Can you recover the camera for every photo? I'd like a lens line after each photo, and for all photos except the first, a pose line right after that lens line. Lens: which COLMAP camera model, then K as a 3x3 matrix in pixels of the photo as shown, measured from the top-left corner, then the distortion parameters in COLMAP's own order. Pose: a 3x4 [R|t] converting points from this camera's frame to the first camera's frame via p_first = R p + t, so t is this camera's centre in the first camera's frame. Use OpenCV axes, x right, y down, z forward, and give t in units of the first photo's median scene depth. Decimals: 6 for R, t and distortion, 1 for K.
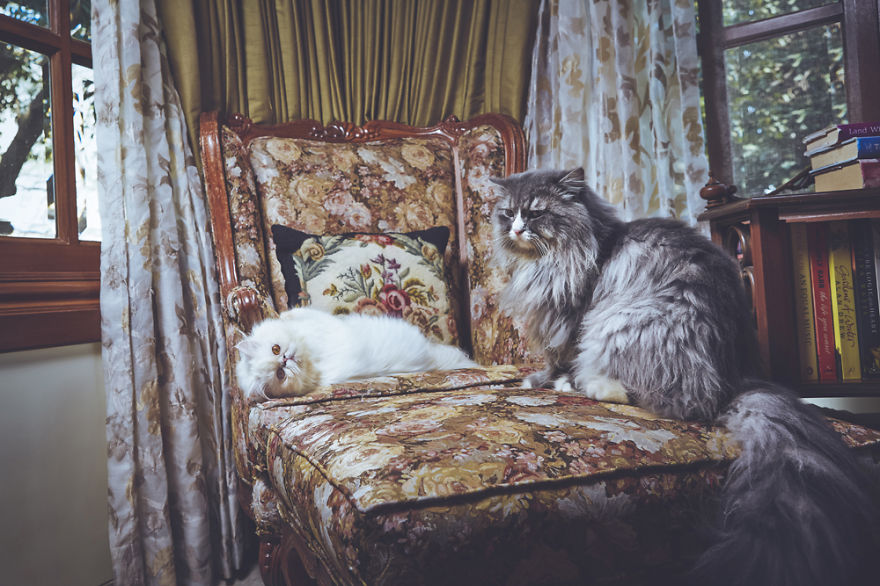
lens RADIAL K [[803.5, 0, 376.4], [0, 803.5, 250.5], [0, 0, 1]] dist [0.002027, 0.002839]
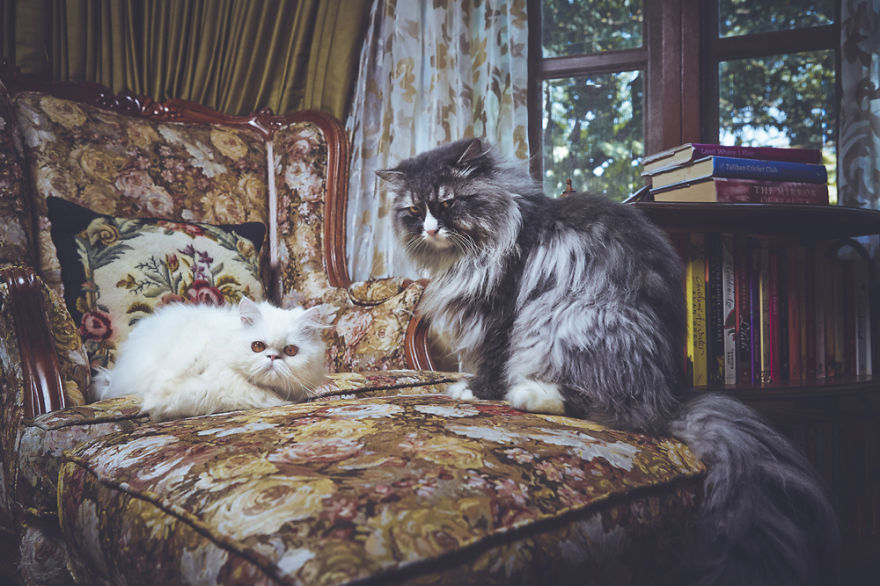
lens RADIAL K [[708.9, 0, 440.0], [0, 708.9, 293.0], [0, 0, 1]] dist [0.007581, -0.006547]
pose [[0.906417, 0.054378, 0.418870, -0.063734], [-0.060995, 0.998135, 0.002412, 0.035706], [-0.417957, -0.027735, 0.908043, 0.189782]]
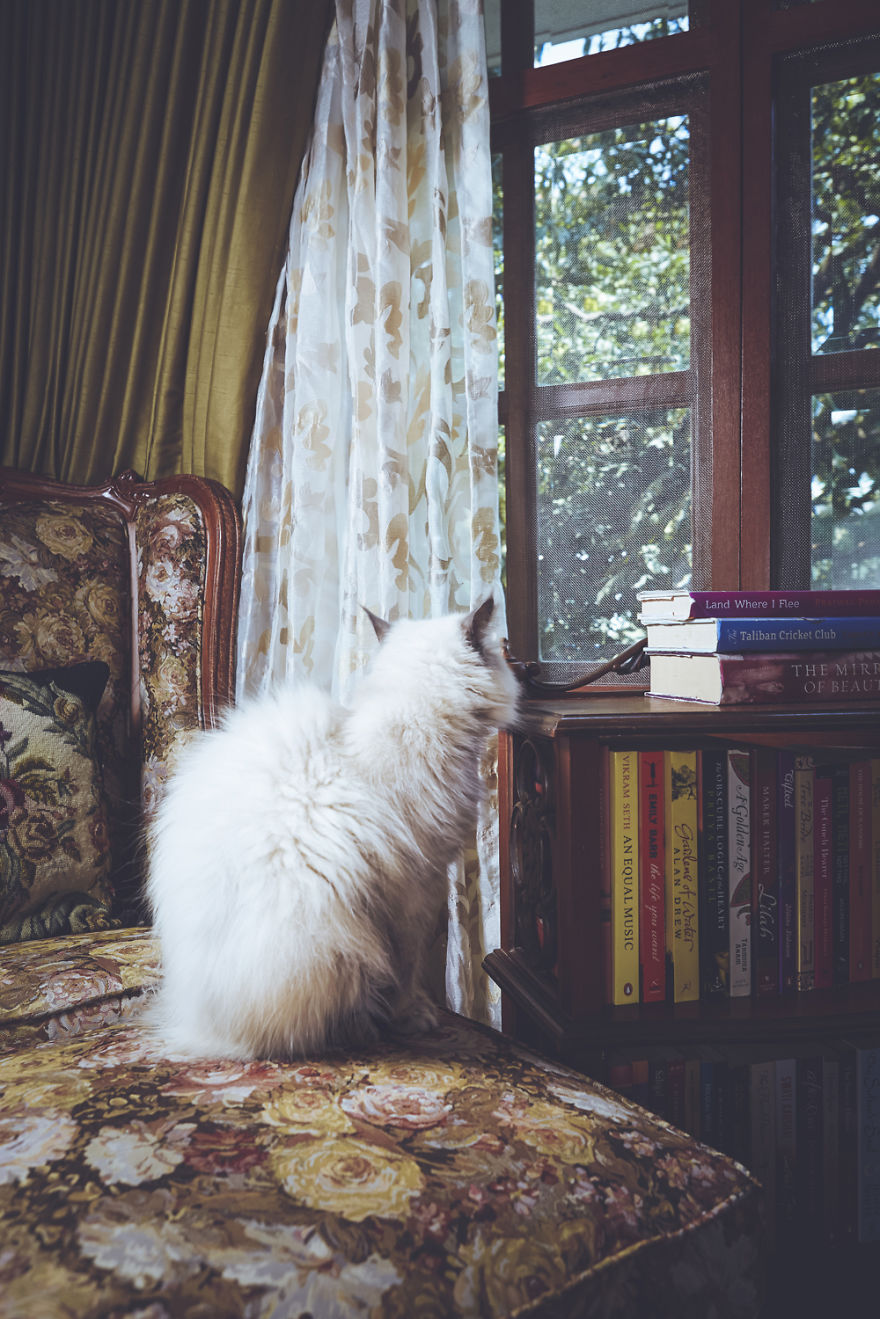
lens RADIAL K [[1021.2, 0, 440.0], [0, 1021.2, 659.5], [0, 0, 1]] dist [-0.005671, 0.005141]
pose [[0.946799, 0.030749, 0.320353, 0.083484], [-0.051122, 0.997156, 0.055381, -0.088810], [-0.317739, -0.068812, 0.945678, 0.191483]]
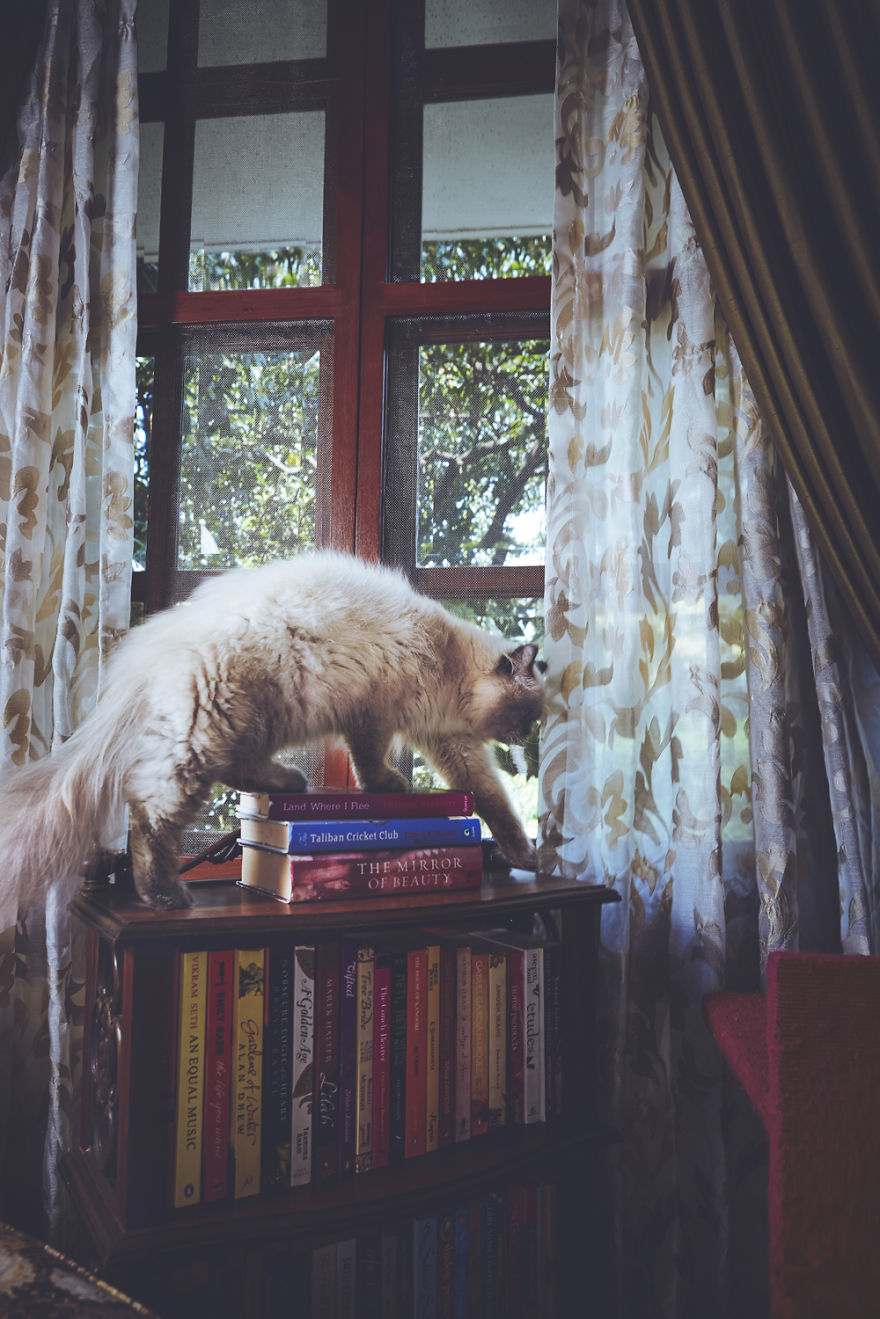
lens RADIAL K [[968.5, 0, 440.0], [0, 968.5, 659.5], [0, 0, 1]] dist [-0.002214, -0.000069]
pose [[0.813236, 0.114995, 0.570459, 0.131028], [-0.080874, 0.993102, -0.084900, -0.137252], [-0.576287, 0.022909, 0.816926, 0.150262]]
